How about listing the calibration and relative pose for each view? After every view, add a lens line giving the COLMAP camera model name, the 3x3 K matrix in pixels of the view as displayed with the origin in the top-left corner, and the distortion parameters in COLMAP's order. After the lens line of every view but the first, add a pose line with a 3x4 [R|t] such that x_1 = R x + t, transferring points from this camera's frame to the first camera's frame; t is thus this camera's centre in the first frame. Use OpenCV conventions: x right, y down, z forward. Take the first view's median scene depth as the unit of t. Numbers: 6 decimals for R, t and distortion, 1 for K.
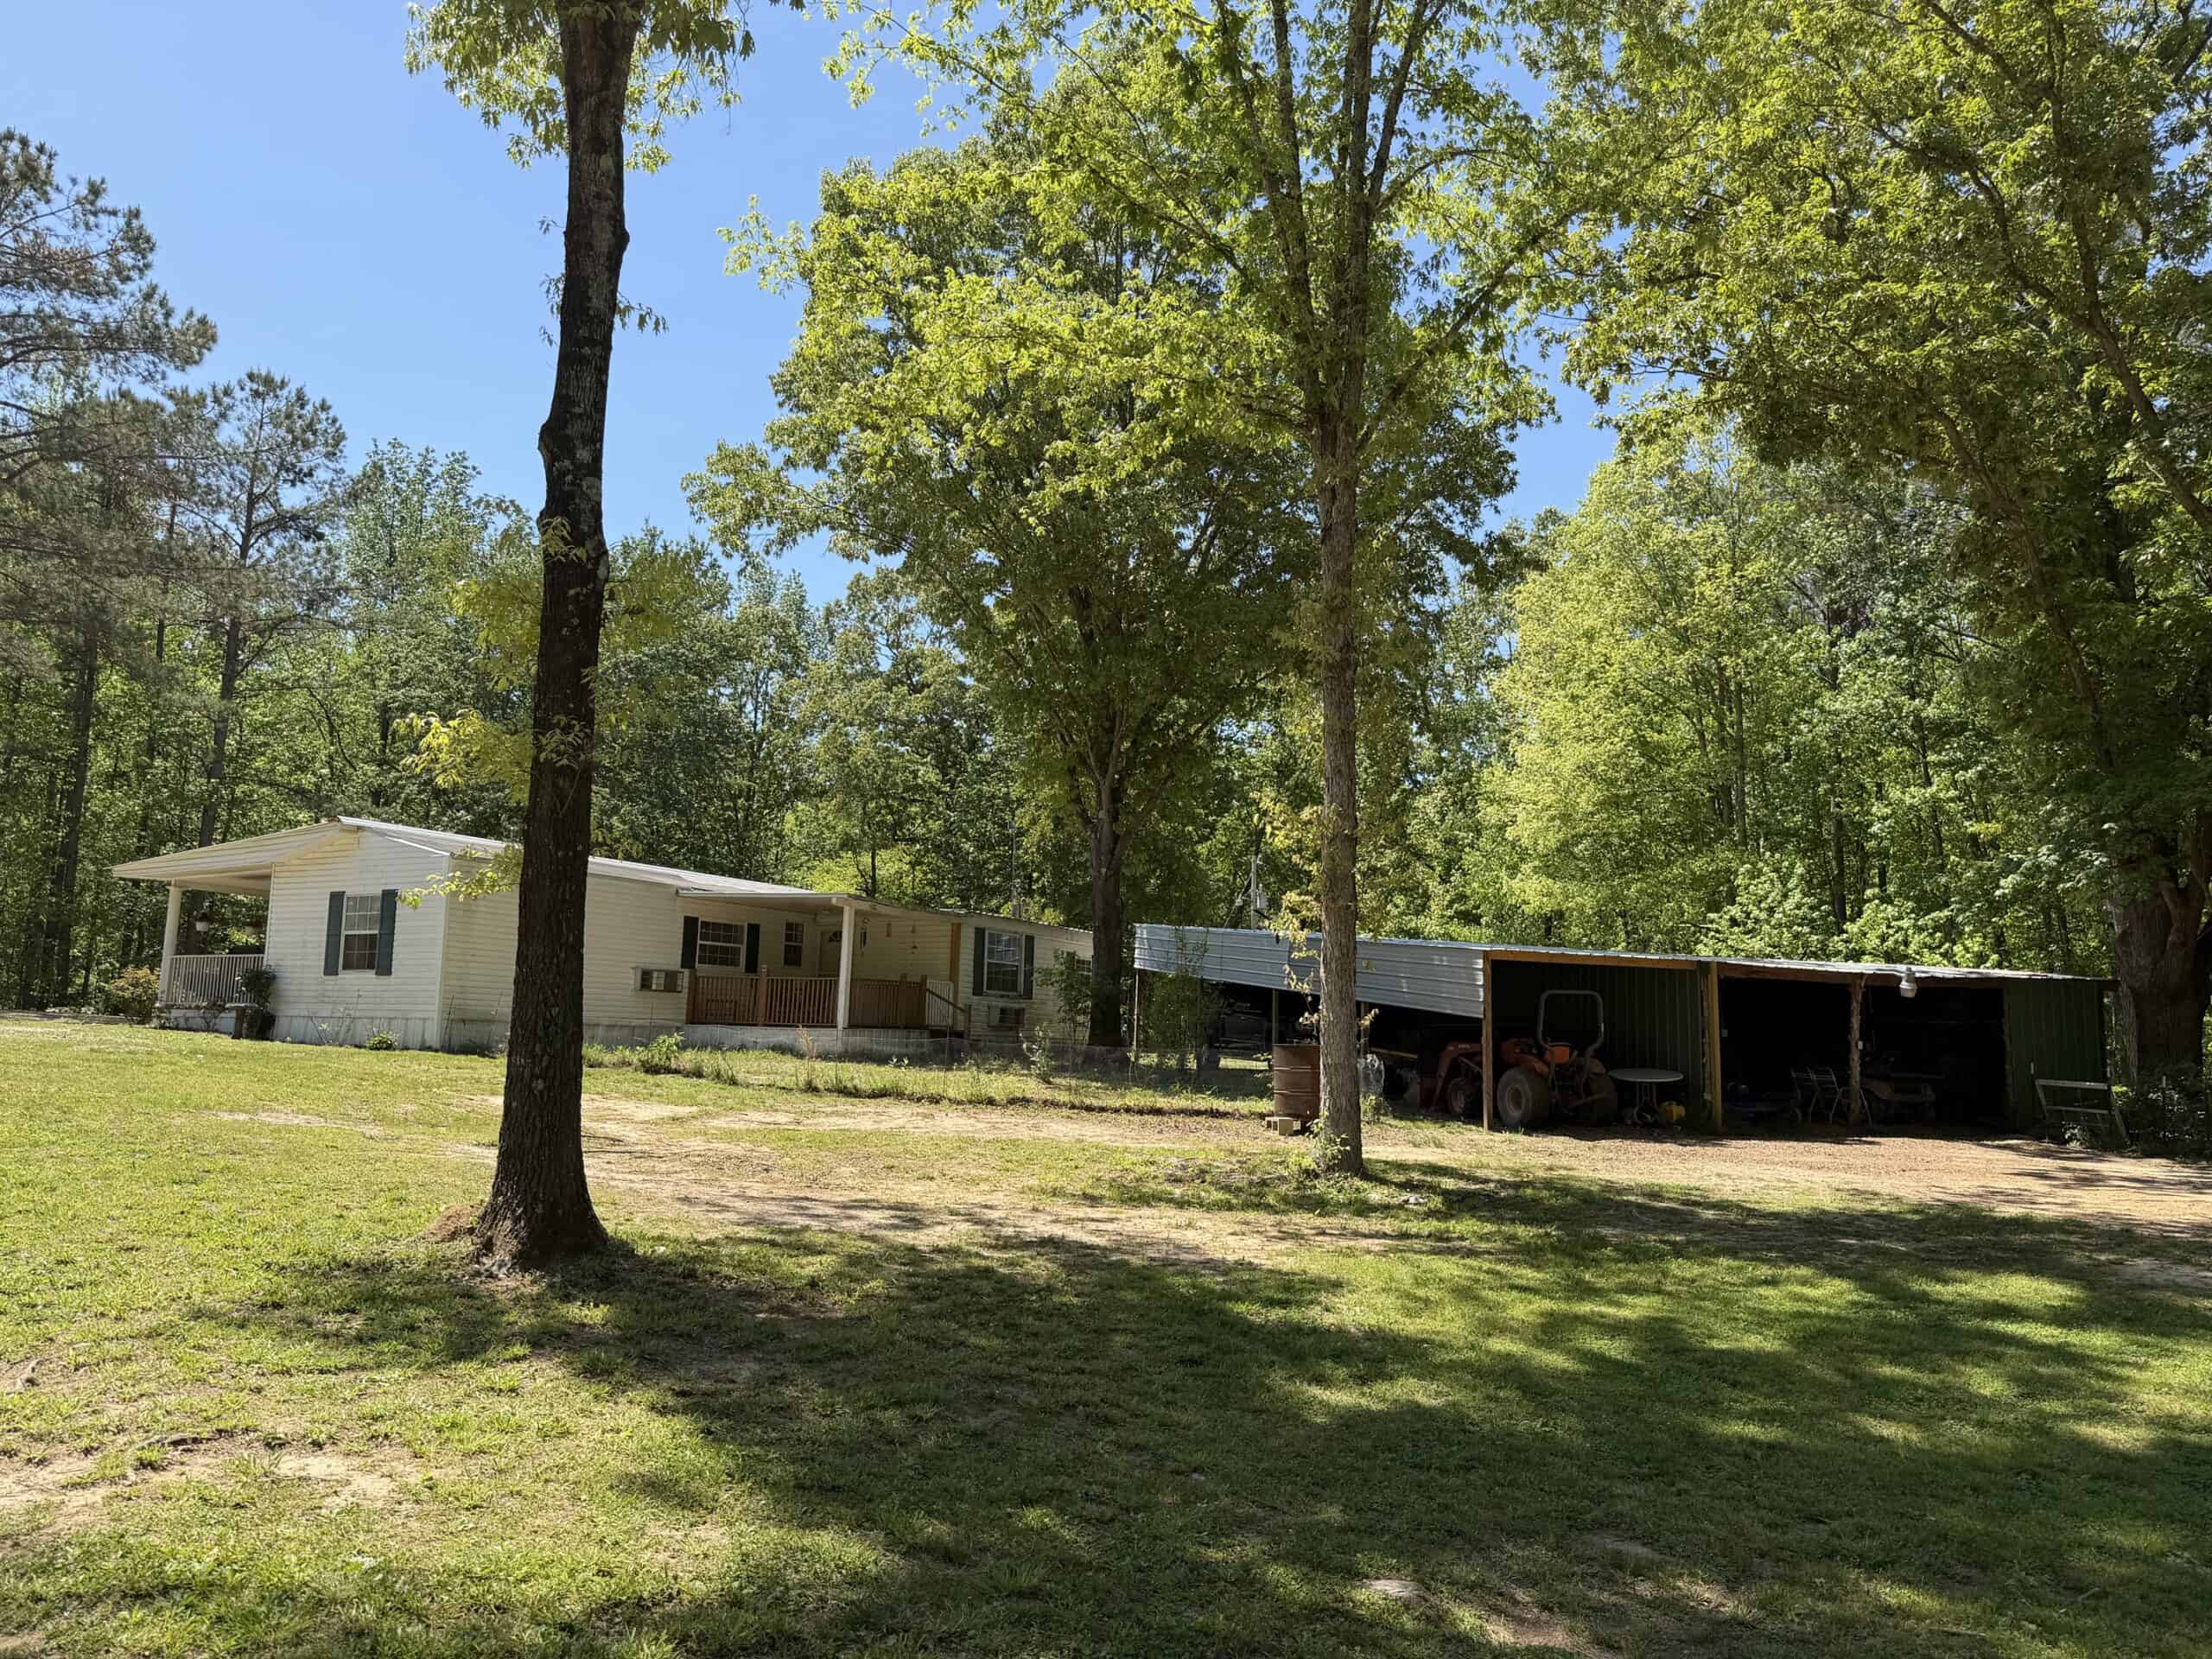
lens RADIAL K [[1575.4, 0, 1166.0], [0, 1575.4, 827.4], [0, 0, 1]] dist [0.075369, -0.123071]
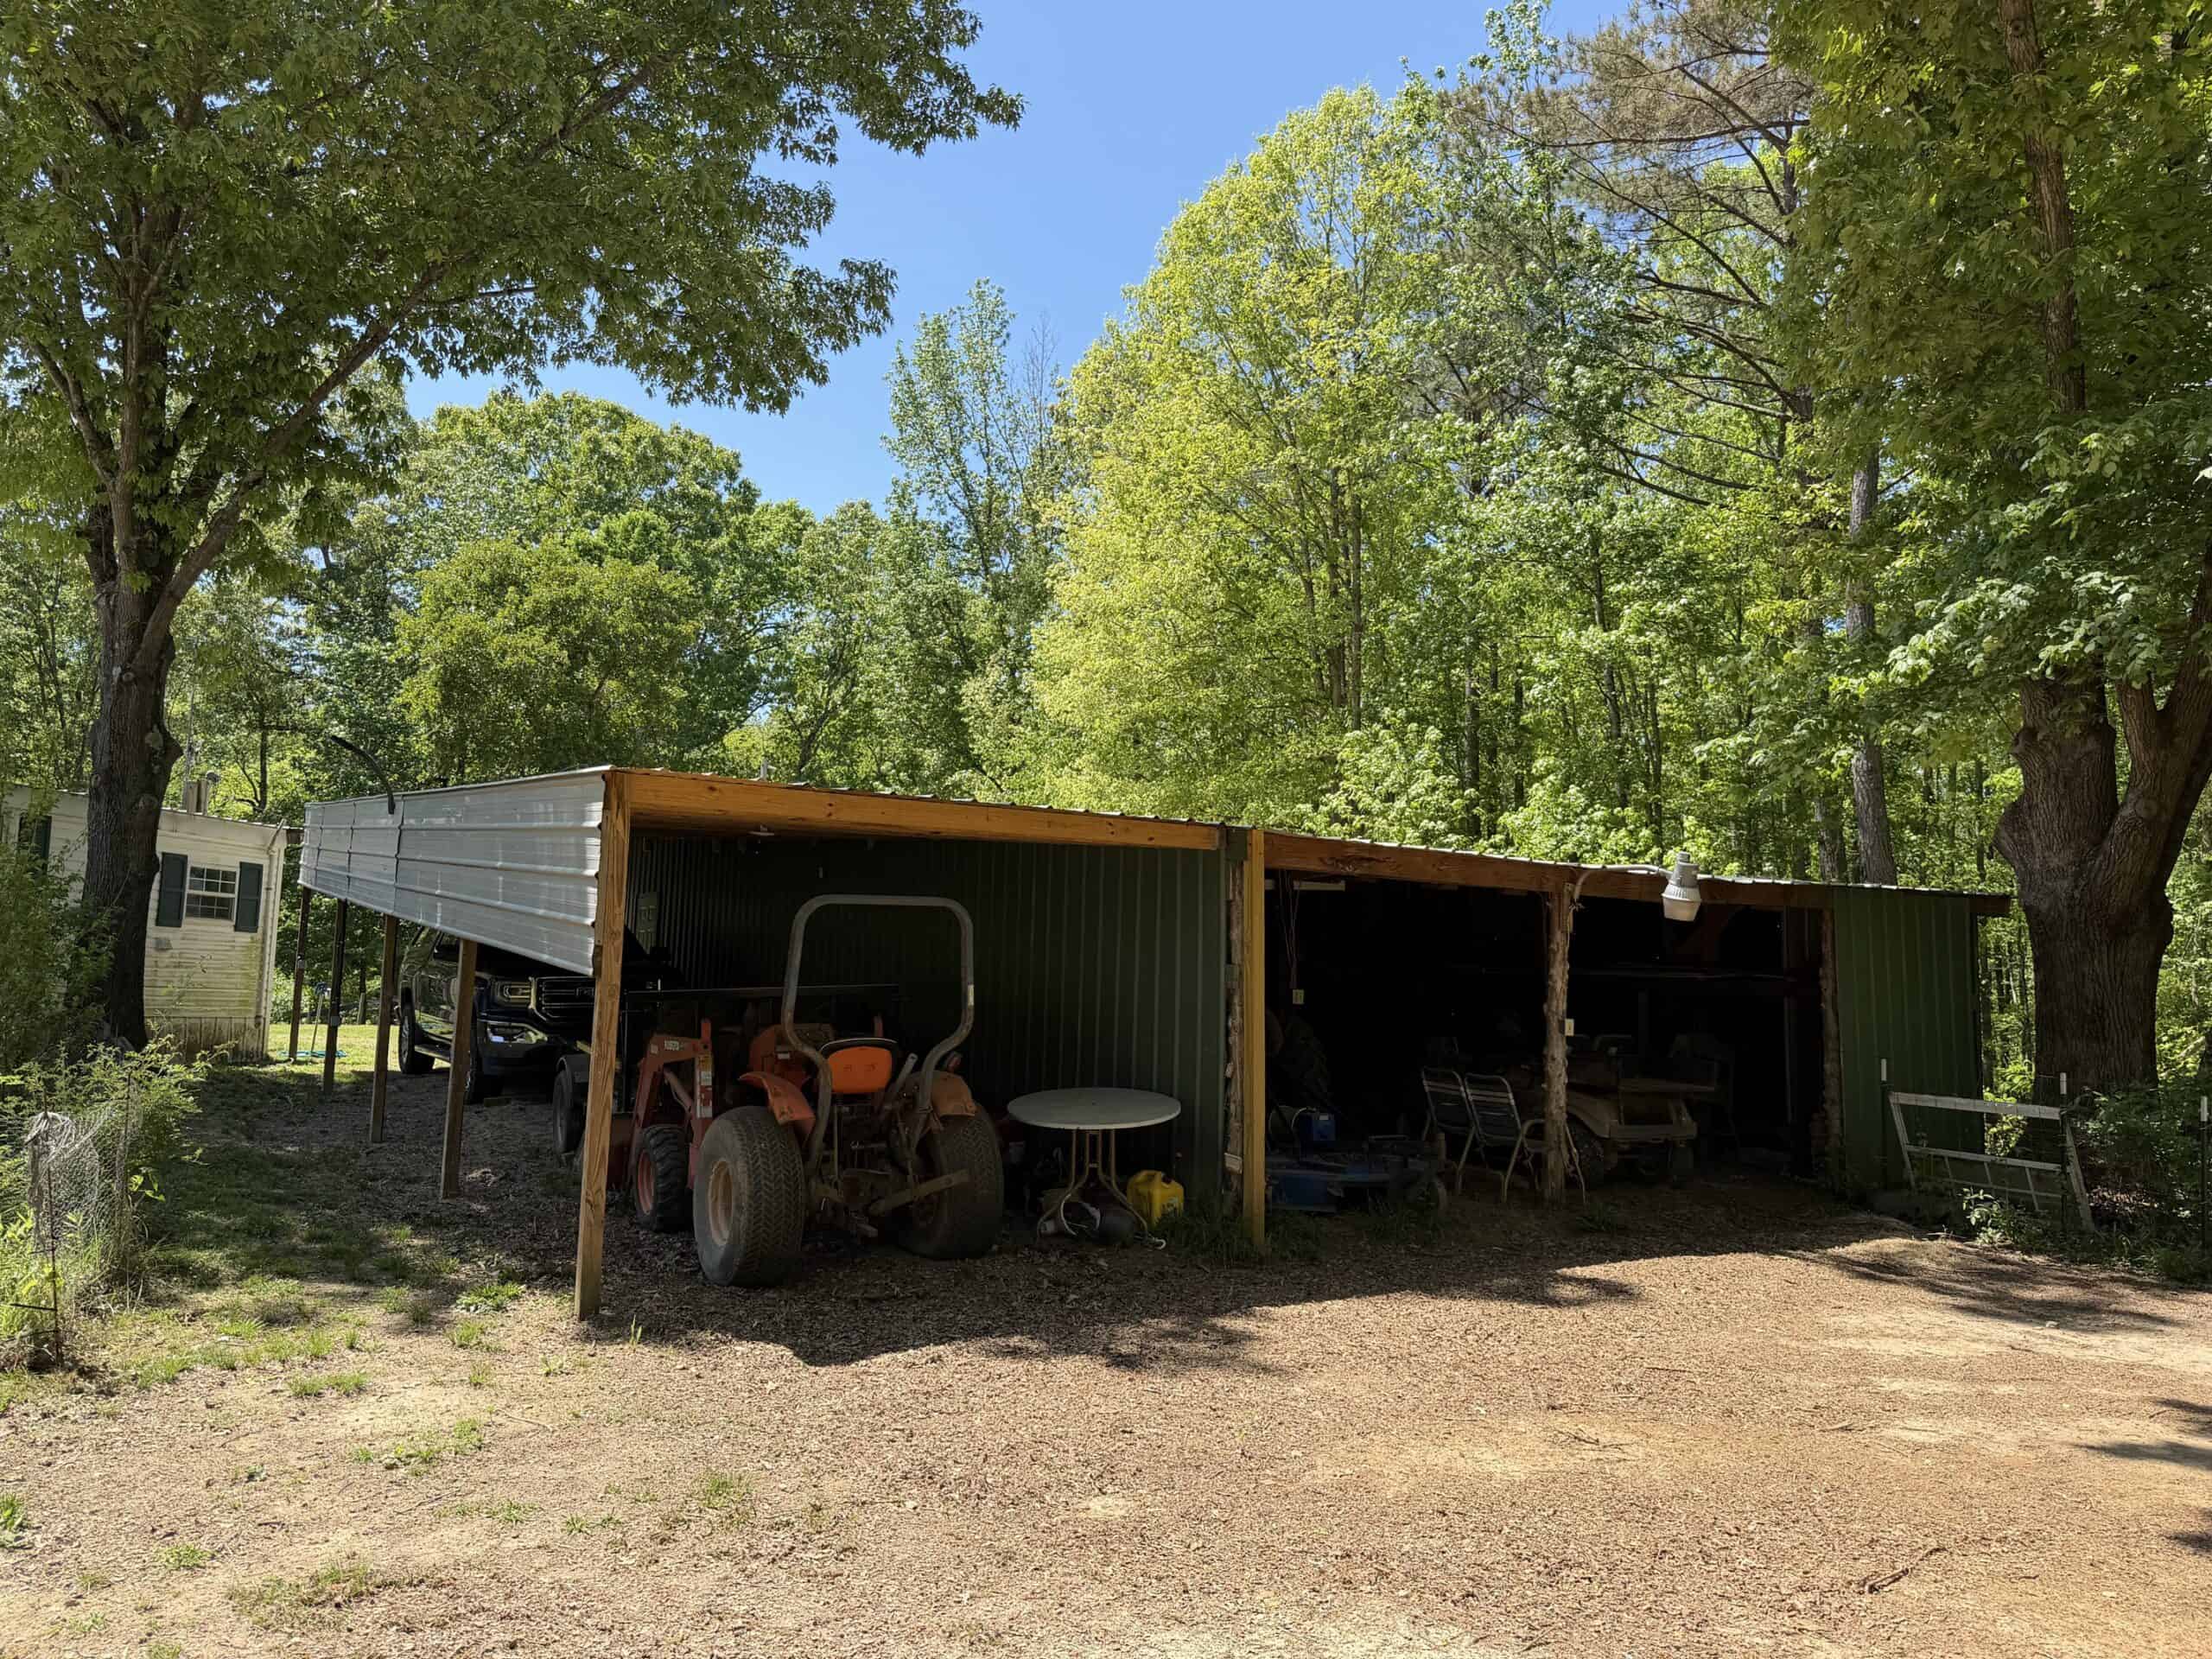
lens RADIAL K [[1575.4, 0, 1166.0], [0, 1575.4, 827.4], [0, 0, 1]] dist [0.075369, -0.123071]
pose [[0.974754, 0.019200, 0.222453, 0.154465], [-0.026531, 0.999197, 0.030015, 0.048102], [-0.221698, -0.035159, 0.974481, 0.407477]]
